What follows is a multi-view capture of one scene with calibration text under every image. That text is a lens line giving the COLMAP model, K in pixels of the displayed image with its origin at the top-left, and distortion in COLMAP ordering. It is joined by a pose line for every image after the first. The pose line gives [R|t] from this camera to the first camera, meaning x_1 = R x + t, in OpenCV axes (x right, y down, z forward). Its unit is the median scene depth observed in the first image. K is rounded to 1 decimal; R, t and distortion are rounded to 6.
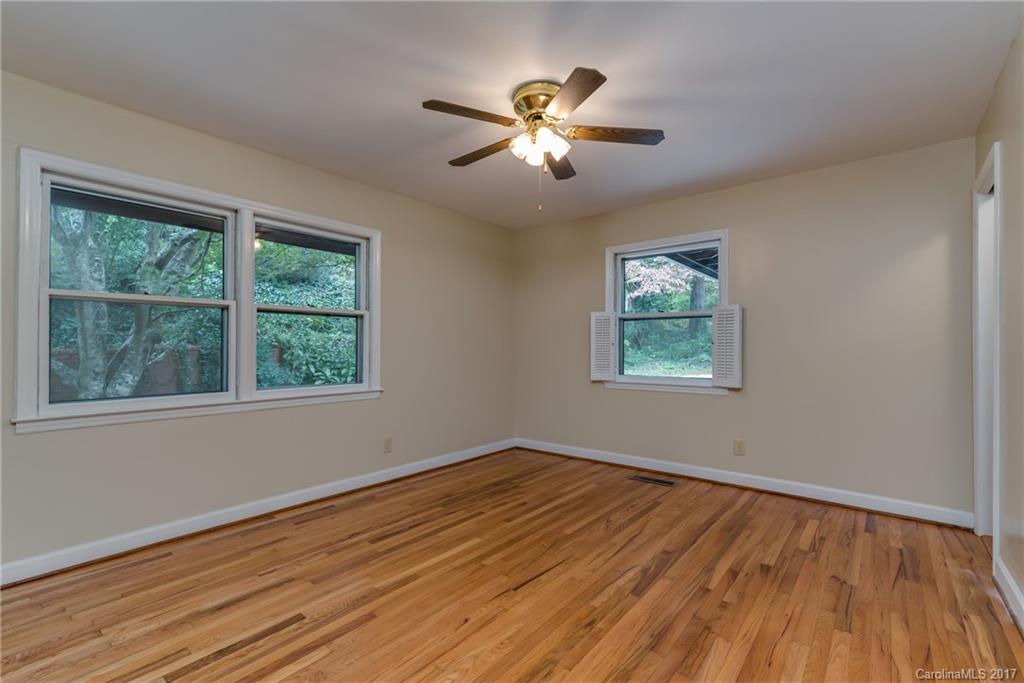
lens RADIAL K [[445.0, 0, 514.5], [0, 445.0, 345.9], [0, 0, 1]] dist [0.009199, -0.000845]
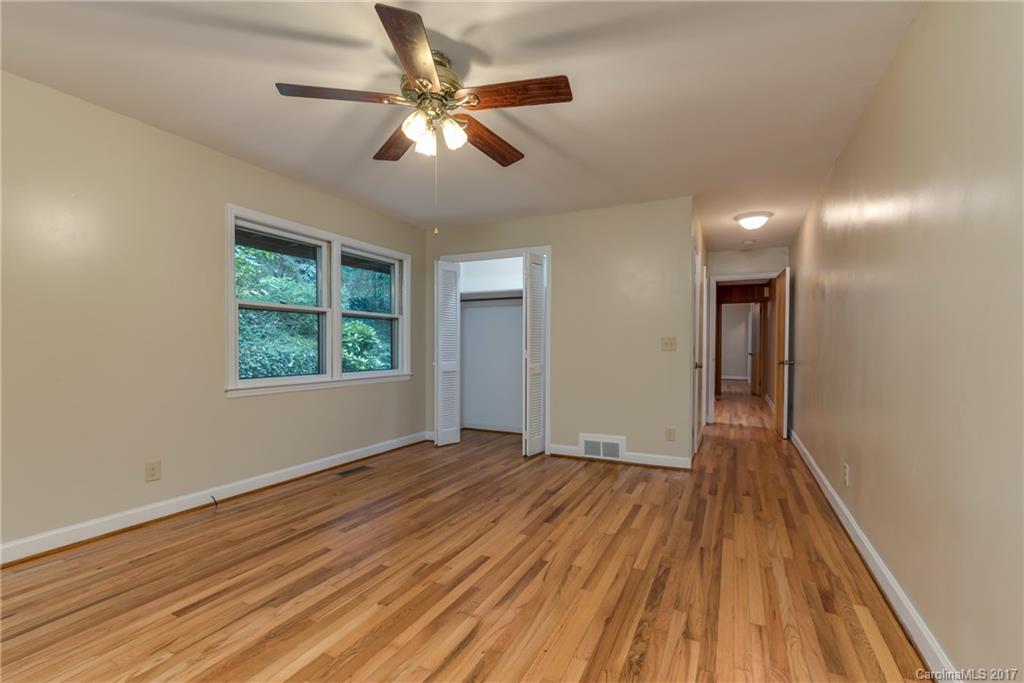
lens RADIAL K [[445.0, 0, 509.0], [0, 445.0, 344.3], [0, 0, 1]] dist [0.009199, -0.000845]
pose [[0.976775, 0.012990, 0.213875, -0.295777], [-0.014123, 0.999893, 0.003770, -0.001033], [-0.213803, -0.006703, 0.976854, -0.368306]]
